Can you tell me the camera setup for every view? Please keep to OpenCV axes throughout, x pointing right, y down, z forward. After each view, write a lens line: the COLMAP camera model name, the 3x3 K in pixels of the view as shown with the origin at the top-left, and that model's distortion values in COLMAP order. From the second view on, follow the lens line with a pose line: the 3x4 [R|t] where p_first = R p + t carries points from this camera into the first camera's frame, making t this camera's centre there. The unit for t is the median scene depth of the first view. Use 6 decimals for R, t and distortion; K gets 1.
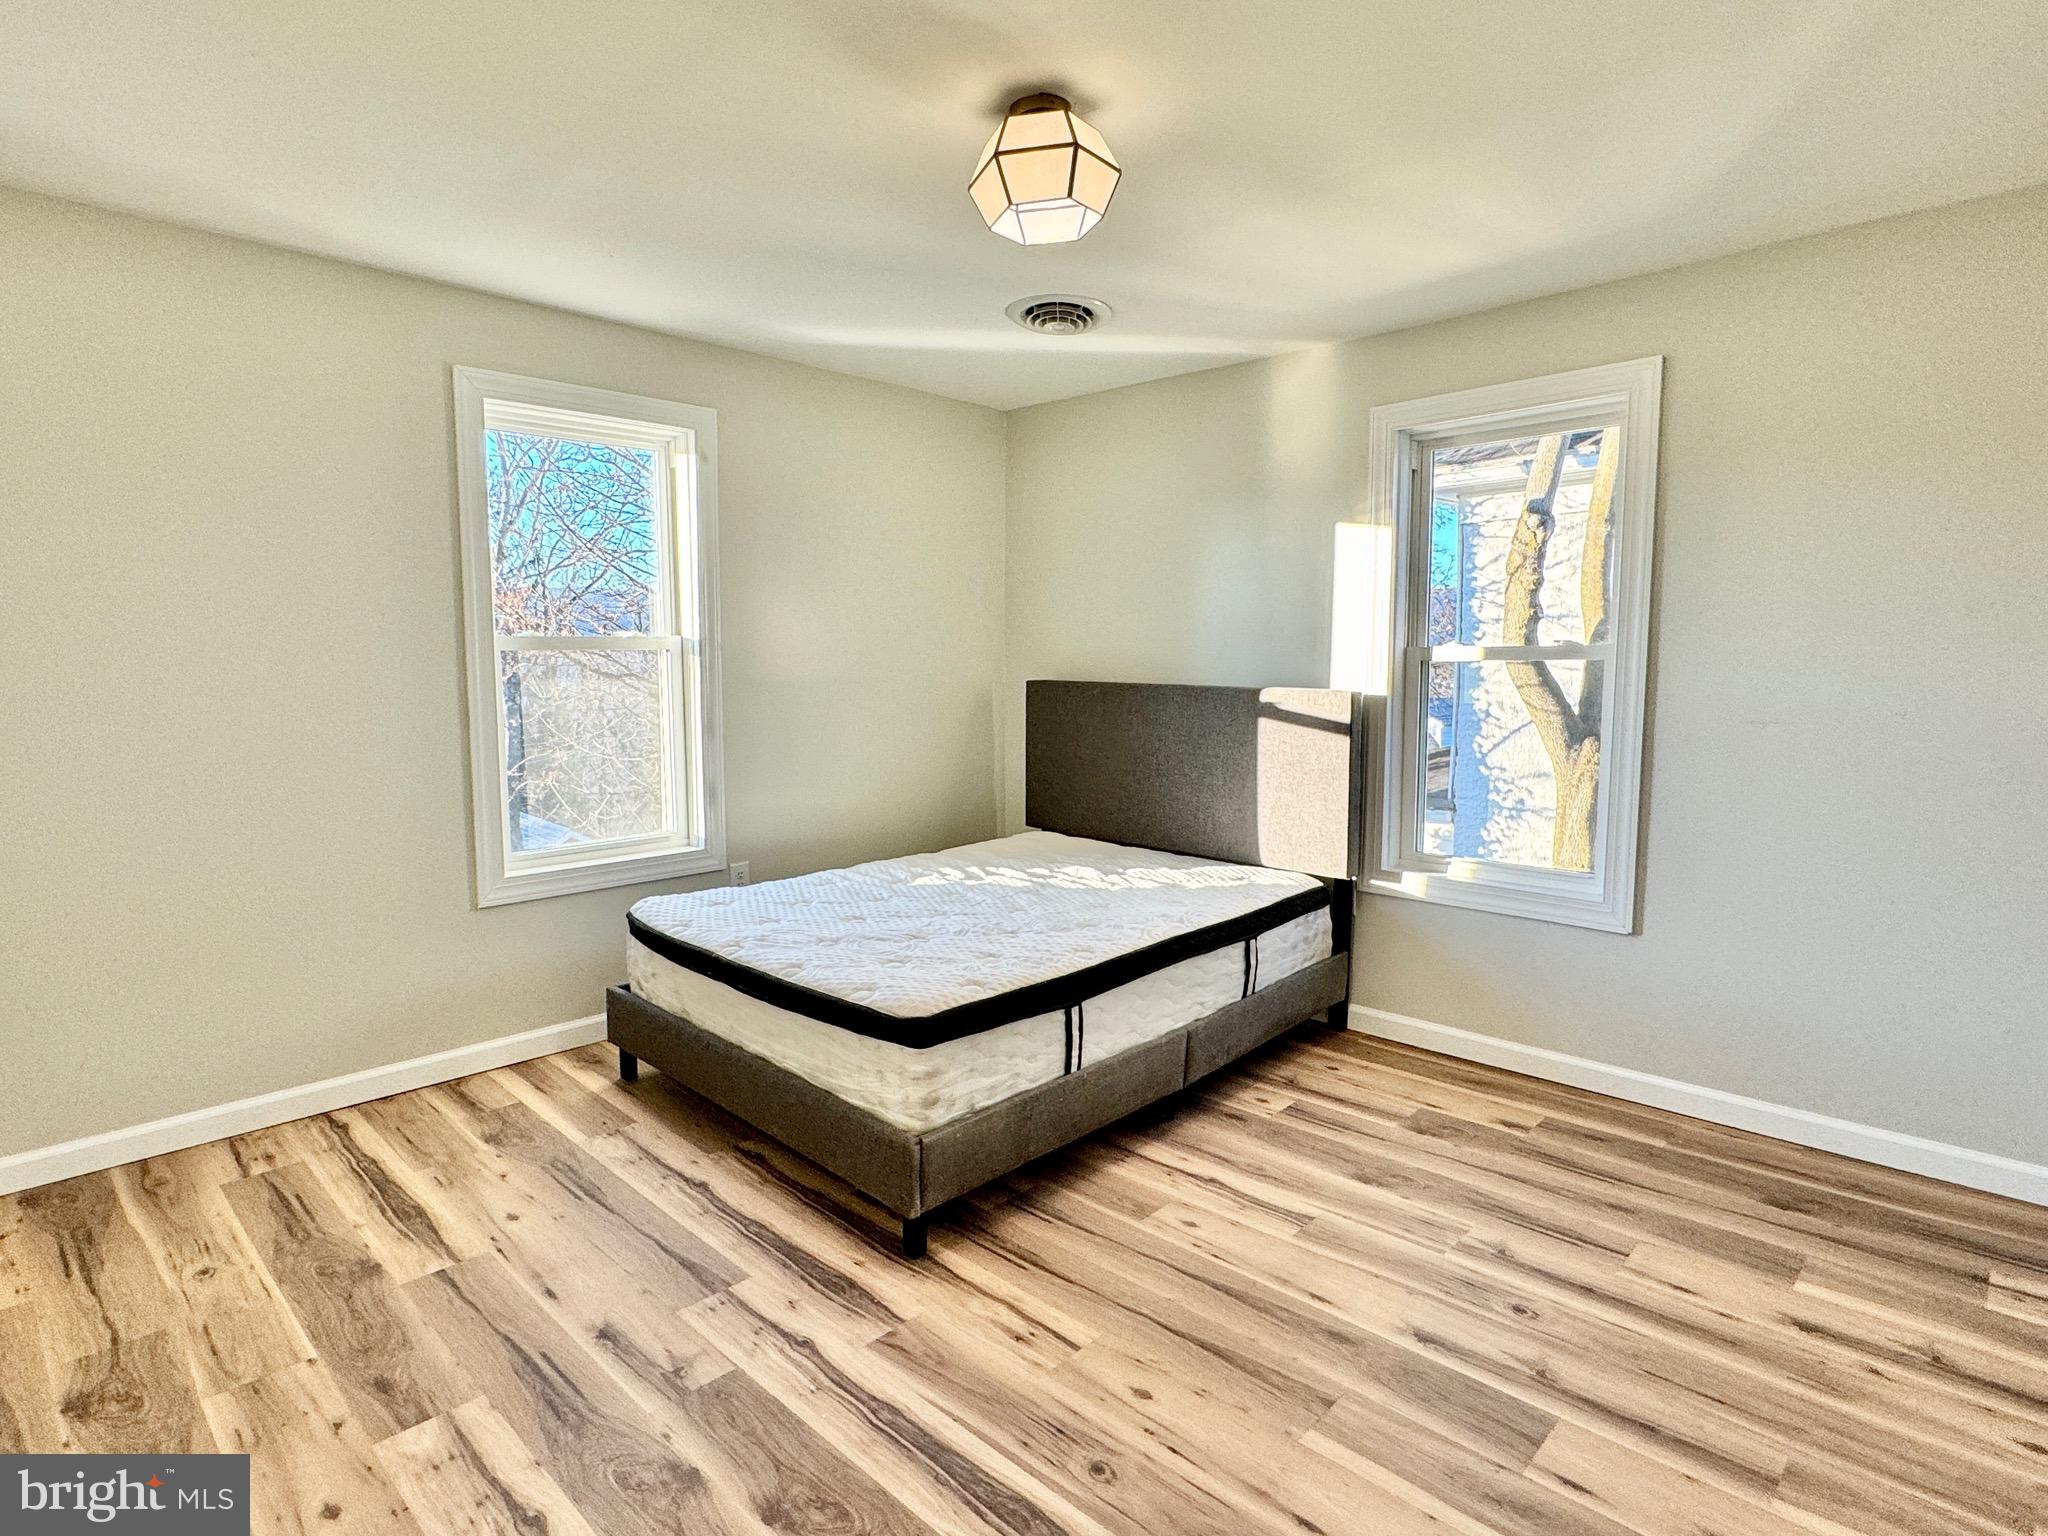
lens RADIAL K [[1080.2, 0, 1024.0], [0, 1080.2, 768.0], [0, 0, 1]] dist [0.002886, 0.000544]
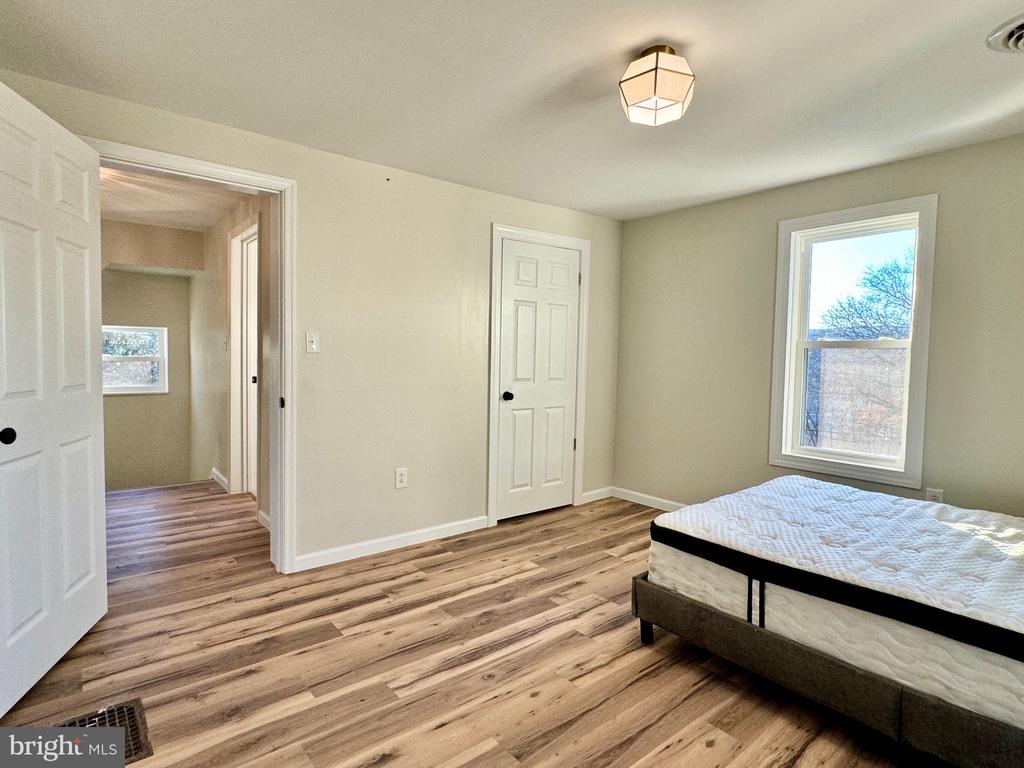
lens RADIAL K [[540.1, 0, 512.0], [0, 540.1, 384.0], [0, 0, 1]] dist [0.002886, 0.000544]
pose [[-0.115034, 0.049264, -0.992139, 0.998322], [-0.112761, 0.991666, 0.062314, -0.064580], [0.986941, 0.119043, -0.108521, 0.894470]]
